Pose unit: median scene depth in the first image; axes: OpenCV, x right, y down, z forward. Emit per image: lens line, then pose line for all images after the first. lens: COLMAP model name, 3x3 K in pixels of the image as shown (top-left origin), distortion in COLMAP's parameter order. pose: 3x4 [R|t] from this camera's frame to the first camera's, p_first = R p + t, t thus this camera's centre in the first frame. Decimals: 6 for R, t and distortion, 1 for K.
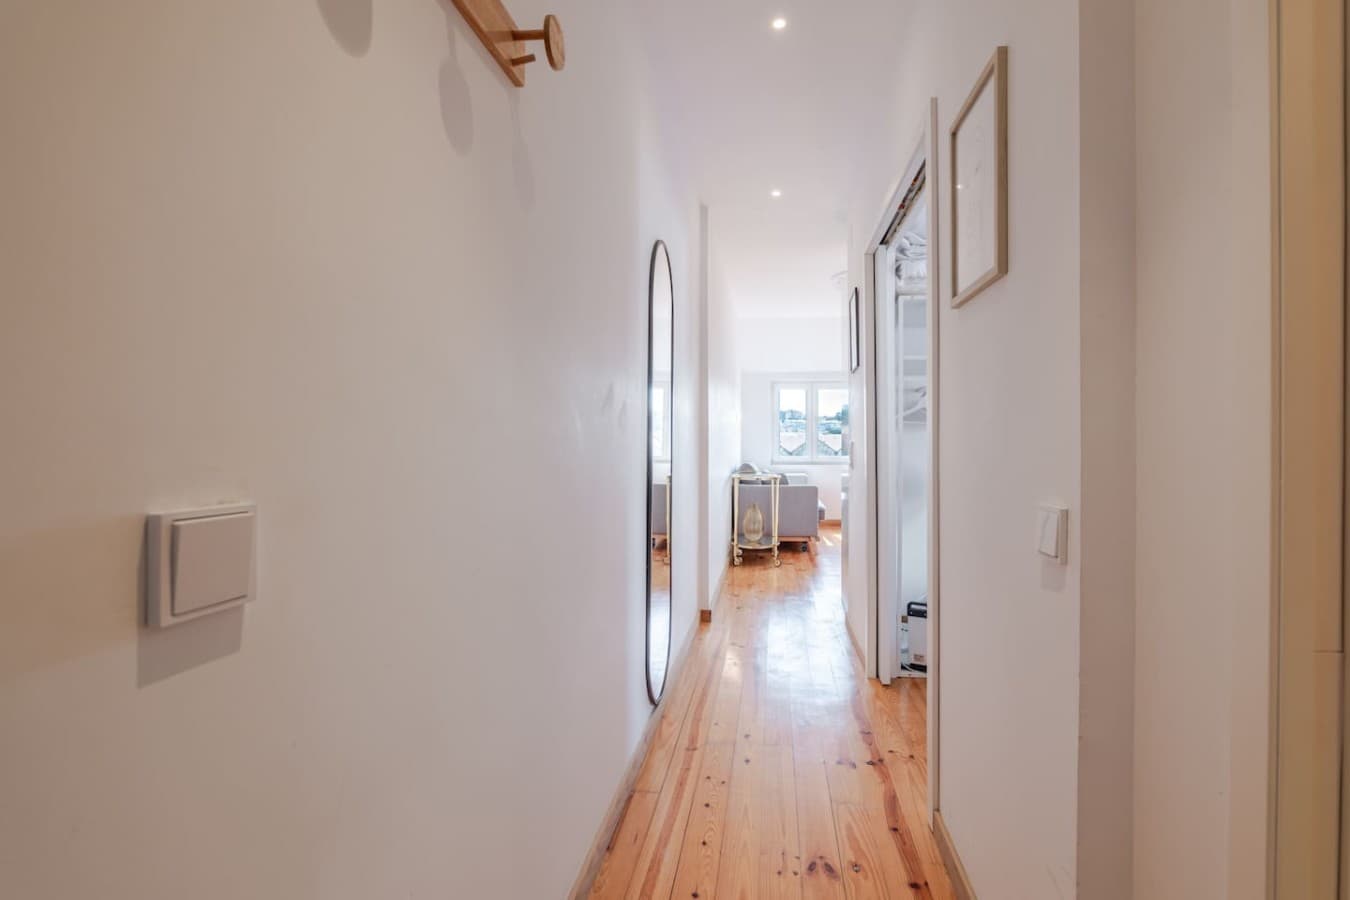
lens RADIAL K [[662.3, 0, 680.0], [0, 662.3, 442.8], [0, 0, 1]] dist [-0.002200, 0.000343]
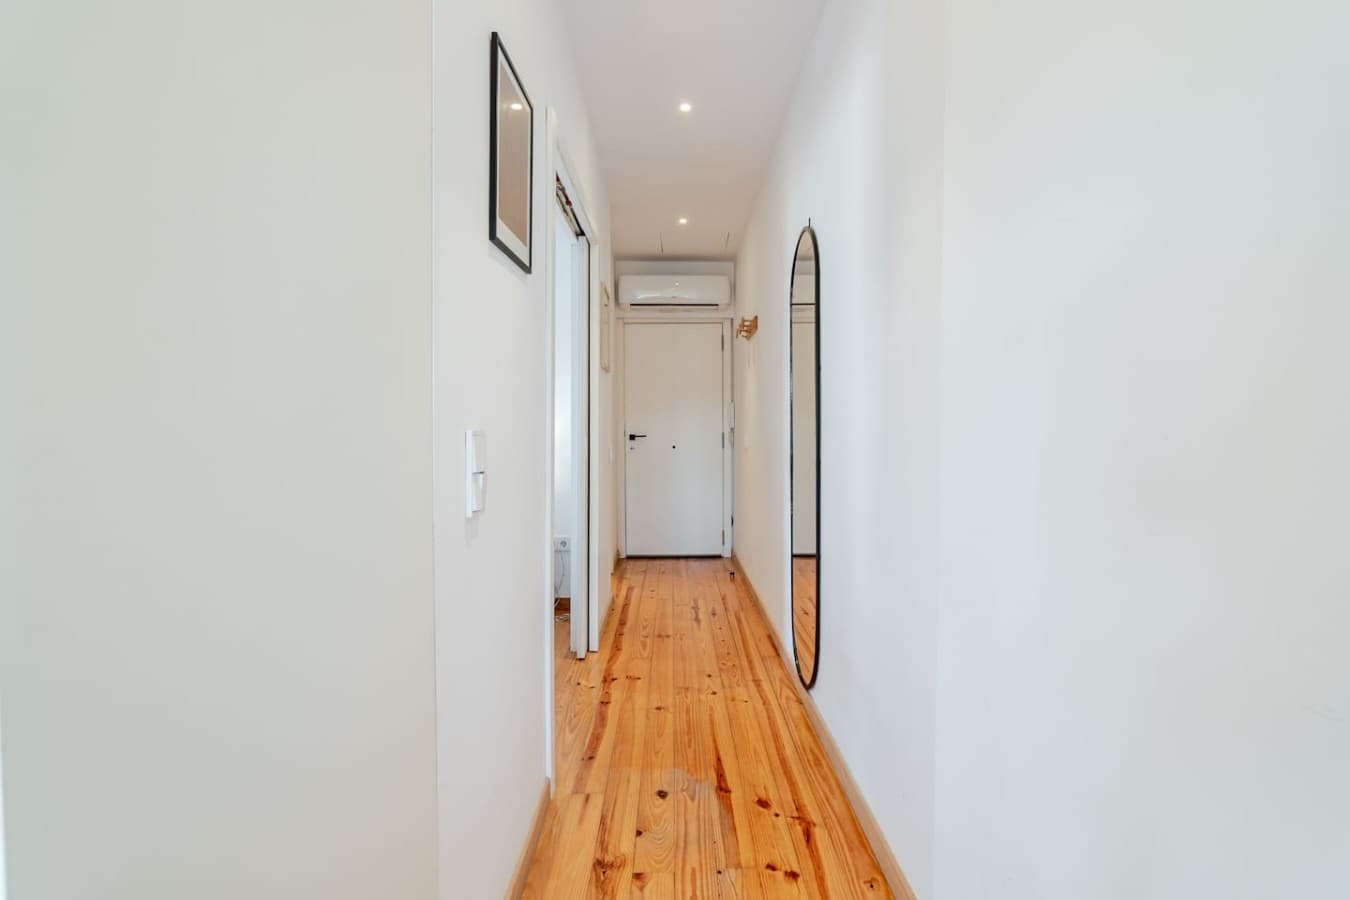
lens RADIAL K [[662.3, 0, 675.9], [0, 662.3, 445.9], [0, 0, 1]] dist [-0.002200, 0.000343]
pose [[-0.991467, 0.002171, -0.130339, 0.322021], [0.001108, 0.999966, 0.008225, 0.019594], [0.130352, 0.008010, -0.991435, 2.187980]]
